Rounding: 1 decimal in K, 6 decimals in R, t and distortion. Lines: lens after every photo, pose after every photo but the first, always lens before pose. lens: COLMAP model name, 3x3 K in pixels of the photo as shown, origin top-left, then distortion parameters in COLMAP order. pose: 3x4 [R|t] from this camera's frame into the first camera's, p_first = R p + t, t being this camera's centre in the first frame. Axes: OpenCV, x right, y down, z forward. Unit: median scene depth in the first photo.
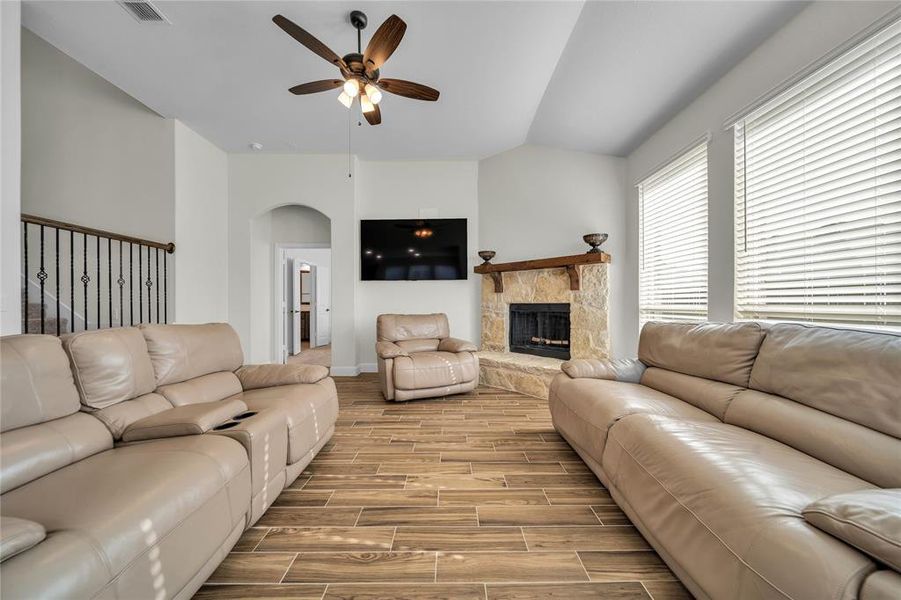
lens RADIAL K [[319.8, 0, 450.5], [0, 319.8, 300.0], [0, 0, 1]] dist [-0.000383, -0.000121]
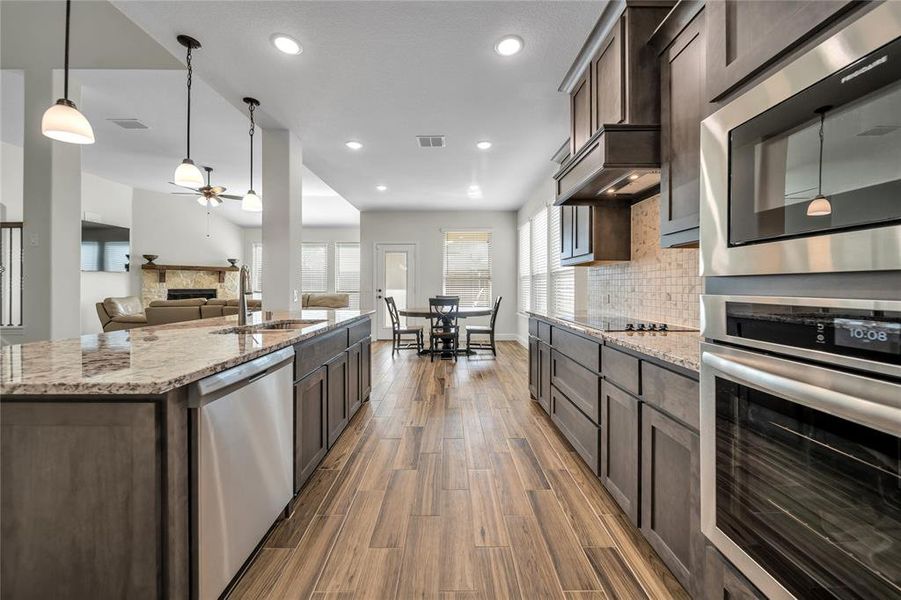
lens RADIAL K [[327.2, 0, 450.8], [0, 327.2, 290.1], [0, 0, 1]] dist [-0.000012, -0.000006]
pose [[-0.005848, -0.009484, 0.999938, -1.614310], [-0.011296, 0.999892, 0.009417, -0.018451], [-0.999919, -0.011240, -0.005954, -0.457859]]
